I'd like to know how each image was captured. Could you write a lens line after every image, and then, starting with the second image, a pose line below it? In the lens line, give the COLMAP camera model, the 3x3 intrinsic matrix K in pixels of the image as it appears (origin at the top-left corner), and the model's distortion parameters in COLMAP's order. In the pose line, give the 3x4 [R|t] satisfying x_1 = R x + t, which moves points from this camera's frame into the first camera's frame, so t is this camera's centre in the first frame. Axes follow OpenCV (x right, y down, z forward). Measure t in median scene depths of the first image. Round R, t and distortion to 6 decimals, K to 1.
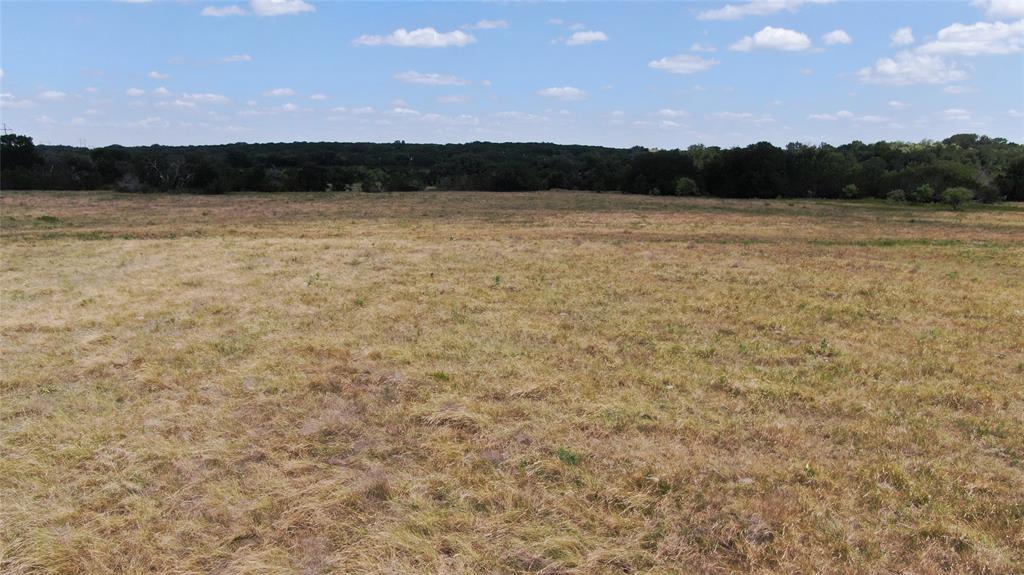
lens RADIAL K [[741.6, 0, 512.0], [0, 741.6, 287.5], [0, 0, 1]] dist [-0.006068, -0.000262]
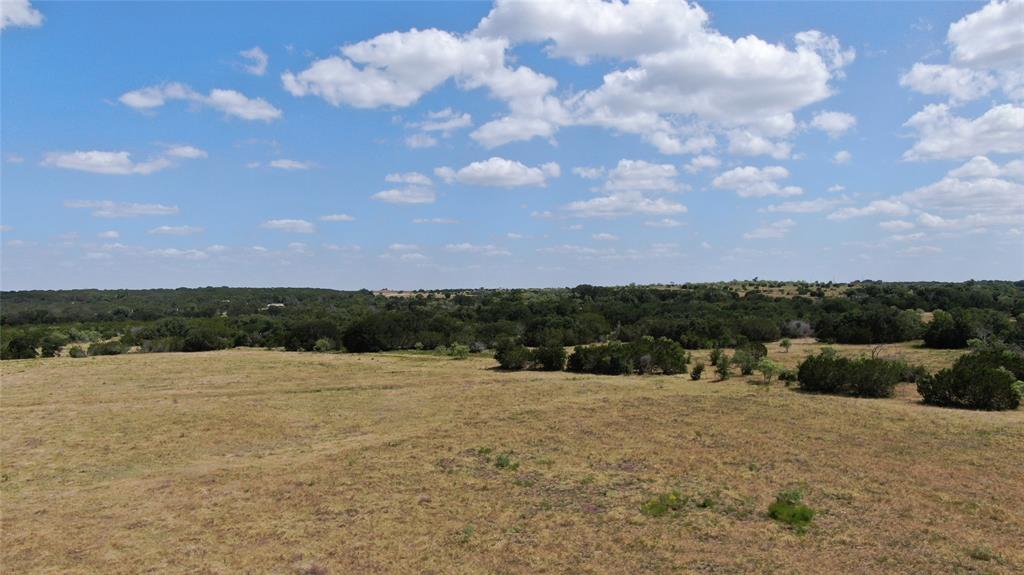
lens RADIAL K [[741.6, 0, 512.0], [0, 741.6, 287.5], [0, 0, 1]] dist [-0.006068, -0.000262]
pose [[0.947242, -0.019124, 0.319948, 0.102413], [0.075078, 0.983685, -0.163481, 0.012930], [-0.311602, 0.178878, 0.933224, -0.394278]]
